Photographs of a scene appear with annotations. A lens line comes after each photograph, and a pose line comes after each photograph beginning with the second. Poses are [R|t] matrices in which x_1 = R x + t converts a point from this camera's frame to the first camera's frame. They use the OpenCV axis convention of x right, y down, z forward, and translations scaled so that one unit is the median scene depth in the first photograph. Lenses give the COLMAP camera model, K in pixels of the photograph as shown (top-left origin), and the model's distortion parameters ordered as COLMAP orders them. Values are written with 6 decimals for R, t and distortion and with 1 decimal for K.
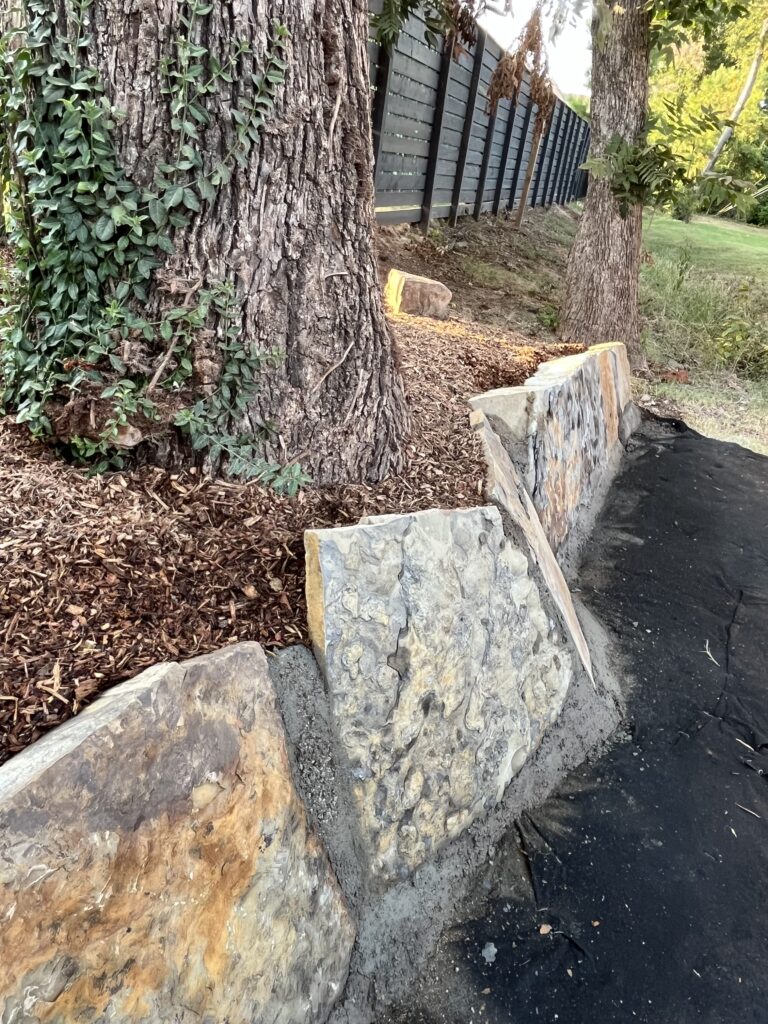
lens RADIAL K [[738.7, 0, 384.0], [0, 738.7, 512.0], [0, 0, 1]] dist [-0.009068, -0.002339]
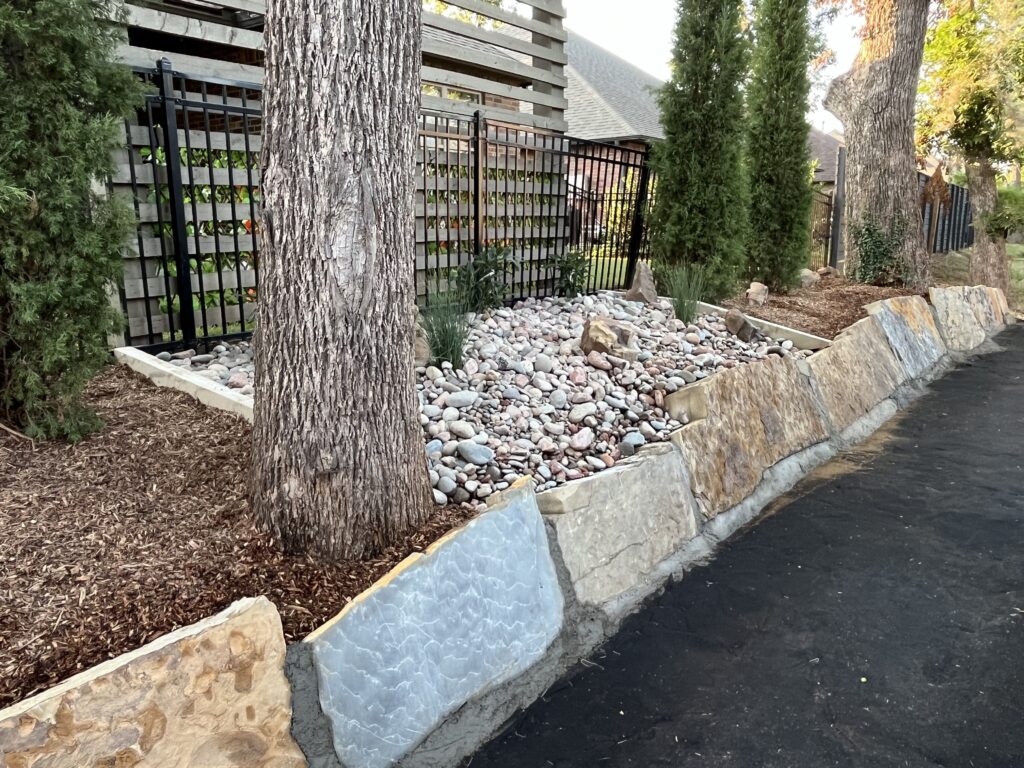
lens RADIAL K [[738.7, 0, 512.0], [0, 738.7, 384.0], [0, 0, 1]] dist [-0.009068, -0.002339]
pose [[0.943242, -0.081064, -0.322060, -0.371115], [-0.009875, 0.962478, -0.271179, 0.630268], [0.331959, 0.258968, 0.907050, -1.396308]]
